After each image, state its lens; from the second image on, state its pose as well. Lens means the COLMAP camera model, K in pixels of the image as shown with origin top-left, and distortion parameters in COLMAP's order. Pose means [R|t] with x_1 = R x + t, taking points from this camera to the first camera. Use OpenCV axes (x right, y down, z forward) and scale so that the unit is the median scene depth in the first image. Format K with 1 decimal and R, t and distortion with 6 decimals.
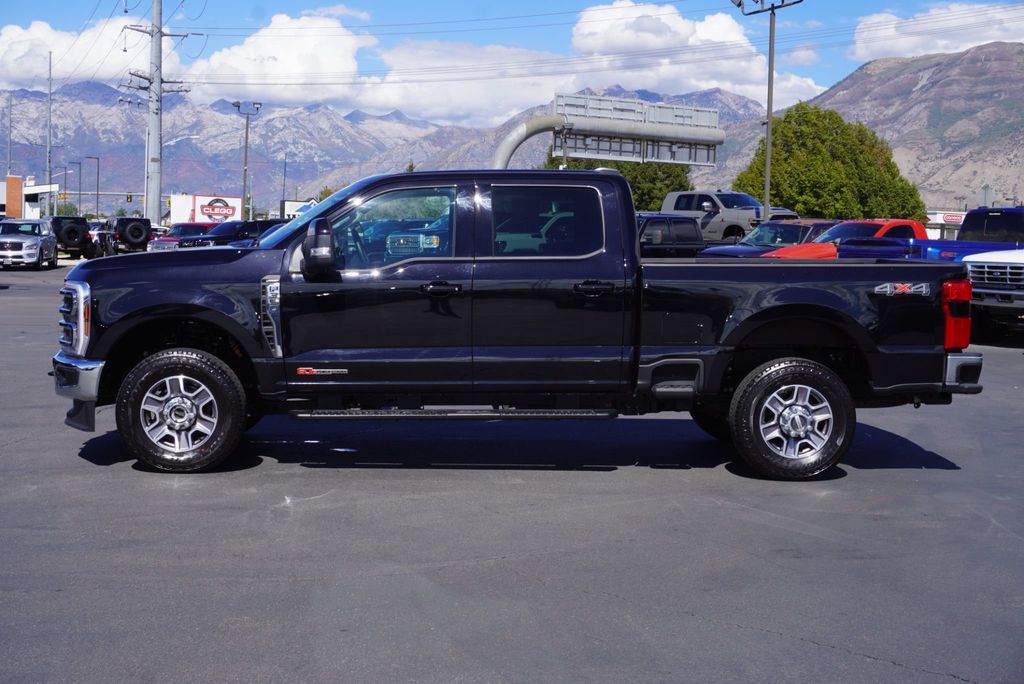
lens RADIAL K [[1571.9, 0, 509.1], [0, 1571.9, 346.3], [0, 0, 1]] dist [0.024818, 0.000000]
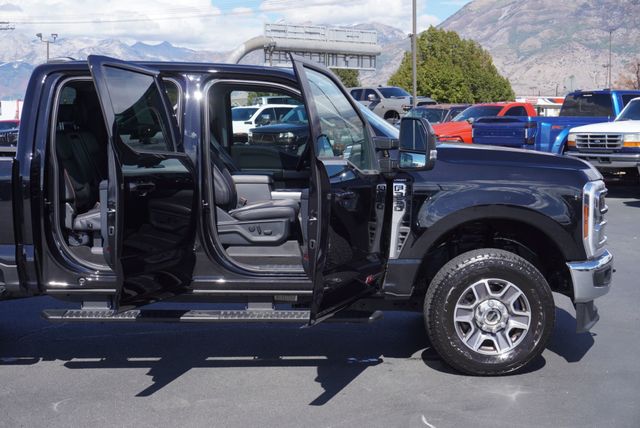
lens RADIAL K [[973.2, 0, 322.9], [0, 973.2, 218.9], [0, 0, 1]] dist [0.040254, 0.000000]
pose [[0.996530, -0.040099, 0.072942, 0.014393], [0.037795, 0.998751, 0.032690, -0.010617], [-0.074162, -0.029820, 0.996800, 0.132117]]
